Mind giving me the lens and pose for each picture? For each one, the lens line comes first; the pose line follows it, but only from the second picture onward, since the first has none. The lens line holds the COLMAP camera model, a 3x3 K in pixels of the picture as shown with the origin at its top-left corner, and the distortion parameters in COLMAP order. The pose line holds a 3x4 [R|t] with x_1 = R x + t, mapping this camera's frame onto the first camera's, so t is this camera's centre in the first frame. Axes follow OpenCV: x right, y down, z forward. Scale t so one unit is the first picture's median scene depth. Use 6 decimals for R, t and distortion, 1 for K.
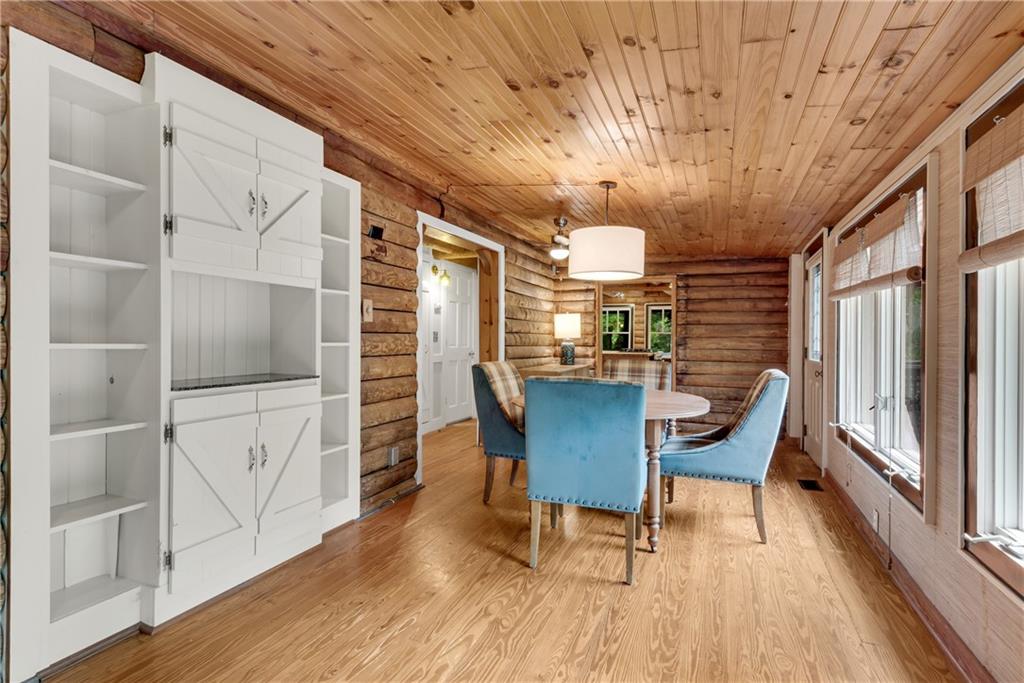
lens RADIAL K [[506.6, 0, 508.1], [0, 506.6, 341.7], [0, 0, 1]] dist [0.016761, -0.000478]
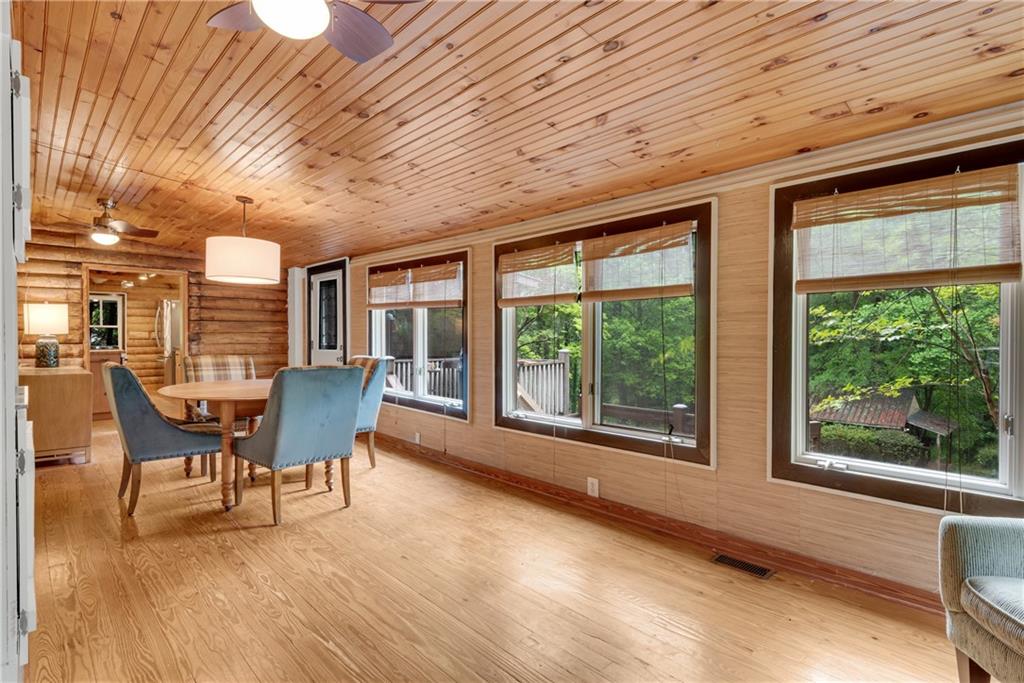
lens RADIAL K [[506.6, 0, 508.1], [0, 506.6, 341.7], [0, 0, 1]] dist [0.016761, -0.000478]
pose [[0.418434, -0.018156, 0.908066, -0.343710], [0.005577, 0.999833, 0.017421, -0.005404], [-0.908230, -0.002226, 0.418465, -0.005246]]
